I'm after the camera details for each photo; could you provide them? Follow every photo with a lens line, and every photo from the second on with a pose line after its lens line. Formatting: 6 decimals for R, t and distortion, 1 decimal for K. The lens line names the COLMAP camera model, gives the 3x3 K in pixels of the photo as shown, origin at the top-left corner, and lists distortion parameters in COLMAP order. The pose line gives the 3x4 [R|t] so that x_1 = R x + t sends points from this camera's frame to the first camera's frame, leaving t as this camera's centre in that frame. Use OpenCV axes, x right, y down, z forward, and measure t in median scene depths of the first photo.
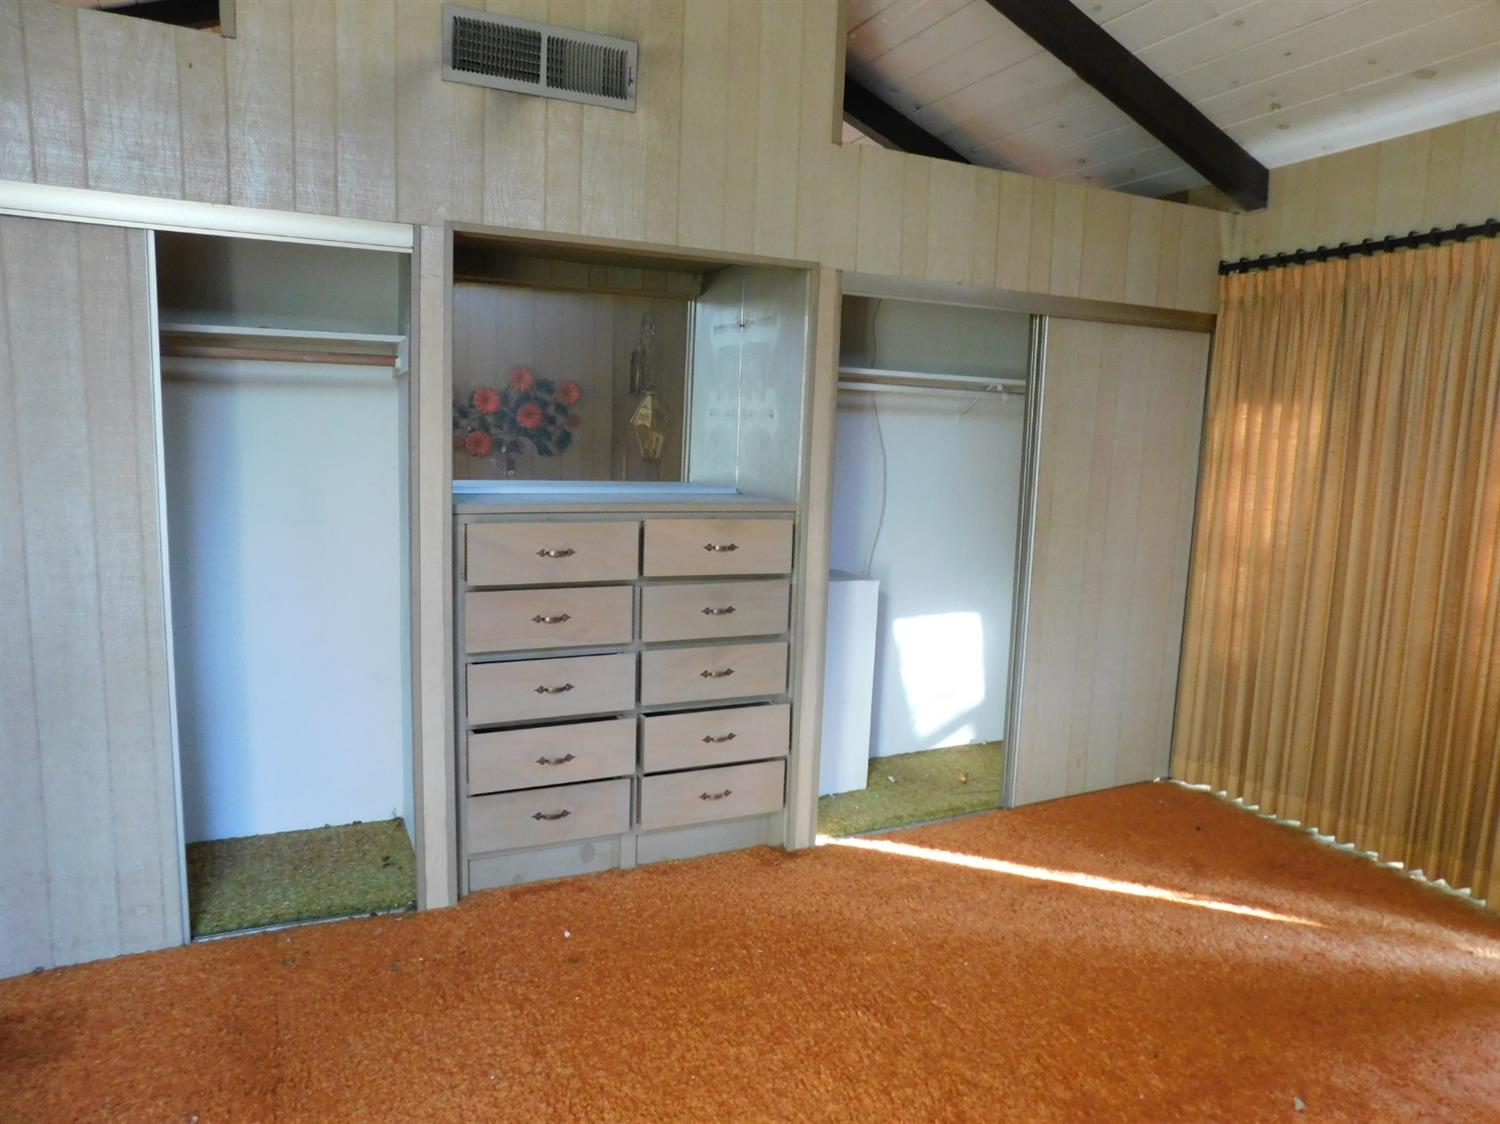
lens RADIAL K [[994.5, 0, 750.0], [0, 994.5, 562.0], [0, 0, 1]] dist [-0.067353, 0.059412]
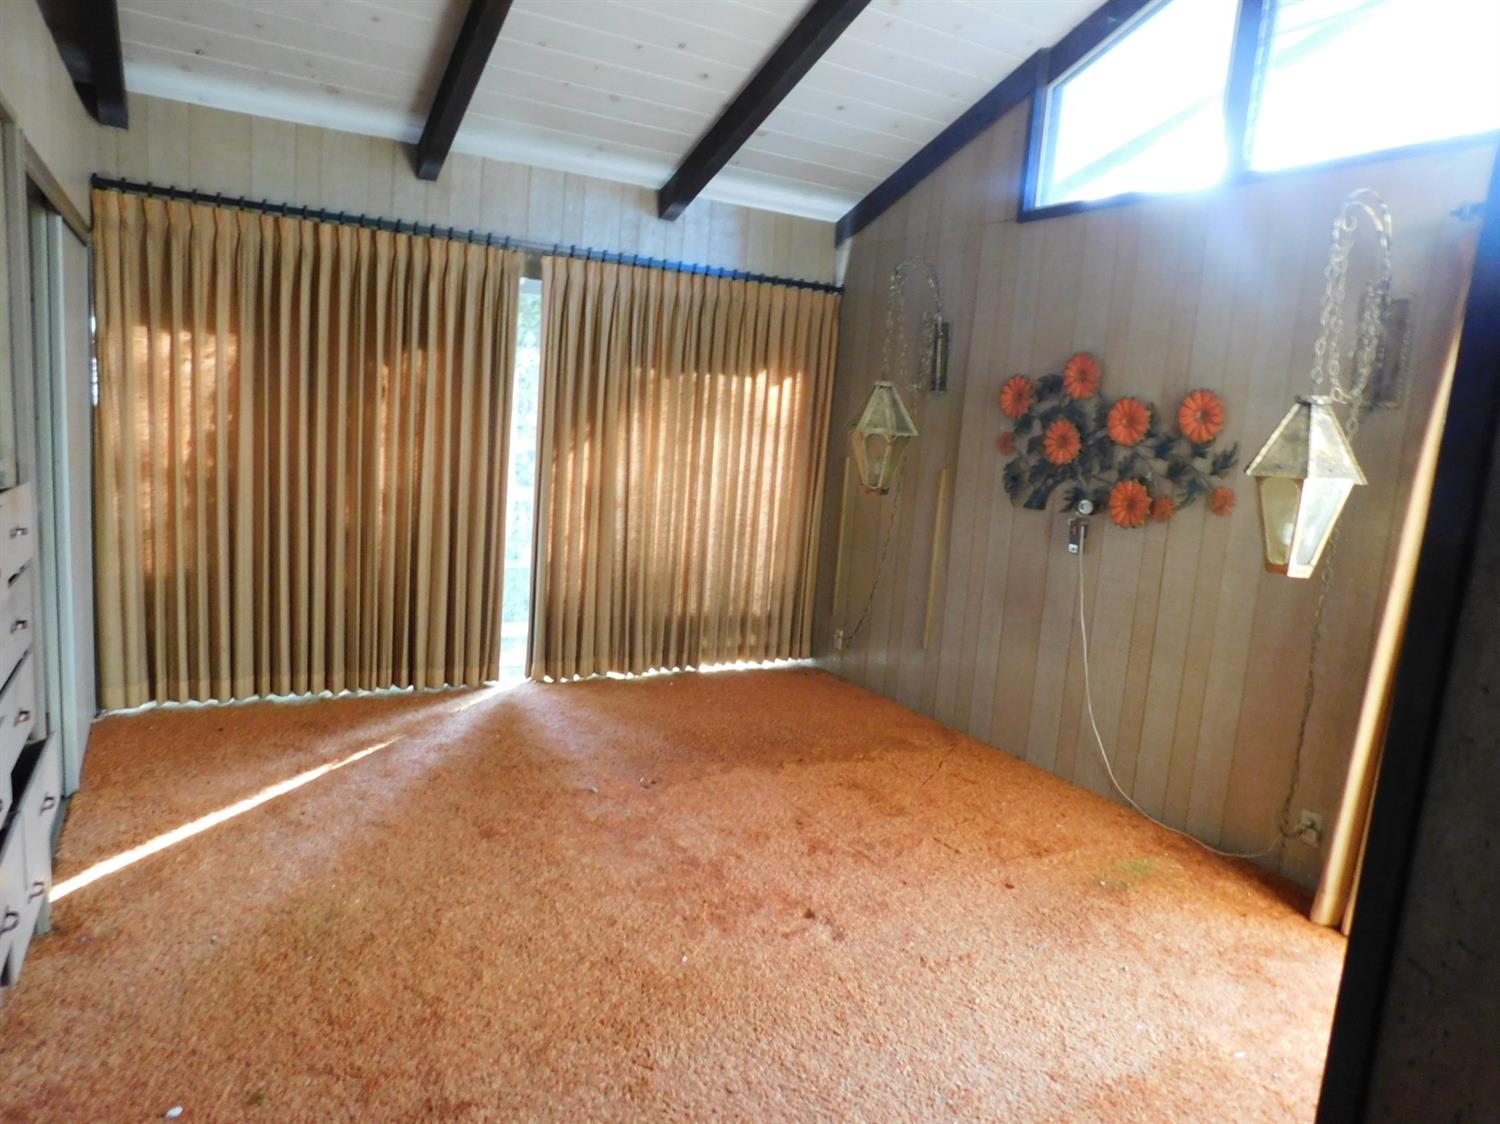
lens RADIAL K [[994.5, 0, 750.0], [0, 994.5, 562.0], [0, 0, 1]] dist [-0.067353, 0.059412]
pose [[-0.073130, -0.173030, 0.982198, -0.667880], [0.072636, 0.981295, 0.178279, -0.064540], [-0.994674, 0.084380, -0.059194, 0.517728]]
